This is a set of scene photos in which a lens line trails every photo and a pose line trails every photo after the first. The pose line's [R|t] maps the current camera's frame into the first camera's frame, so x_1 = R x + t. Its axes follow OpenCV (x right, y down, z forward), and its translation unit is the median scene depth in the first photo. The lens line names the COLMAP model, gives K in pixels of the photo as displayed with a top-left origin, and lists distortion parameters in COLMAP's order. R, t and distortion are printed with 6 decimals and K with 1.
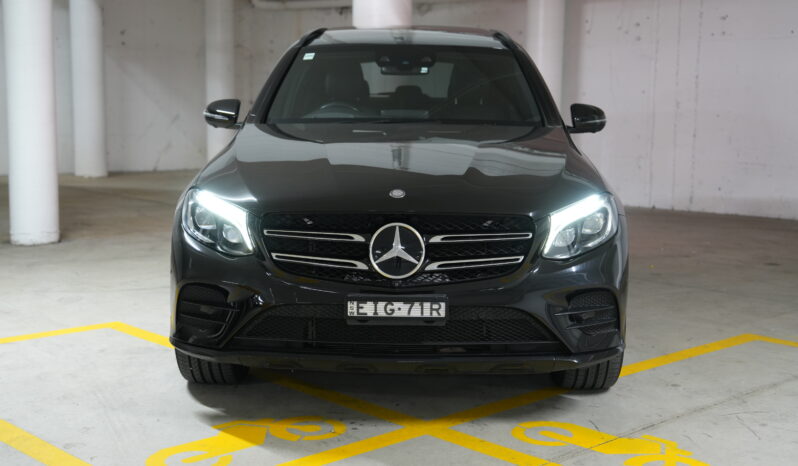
lens RADIAL K [[1071.5, 0, 402.5], [0, 1071.5, 231.6], [0, 0, 1]] dist [0.186280, 0.000000]
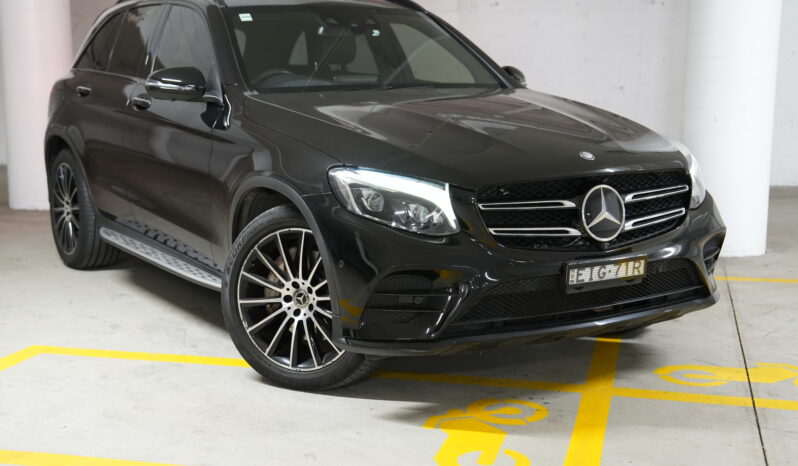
lens RADIAL K [[1071.5, 0, 399.9], [0, 1071.5, 240.8], [0, 0, 1]] dist [0.186280, 0.000000]
pose [[0.842116, -0.103589, 0.529255, -0.686224], [0.085335, 0.994610, 0.058891, -0.031004], [-0.532503, -0.004429, 0.846417, 0.258044]]
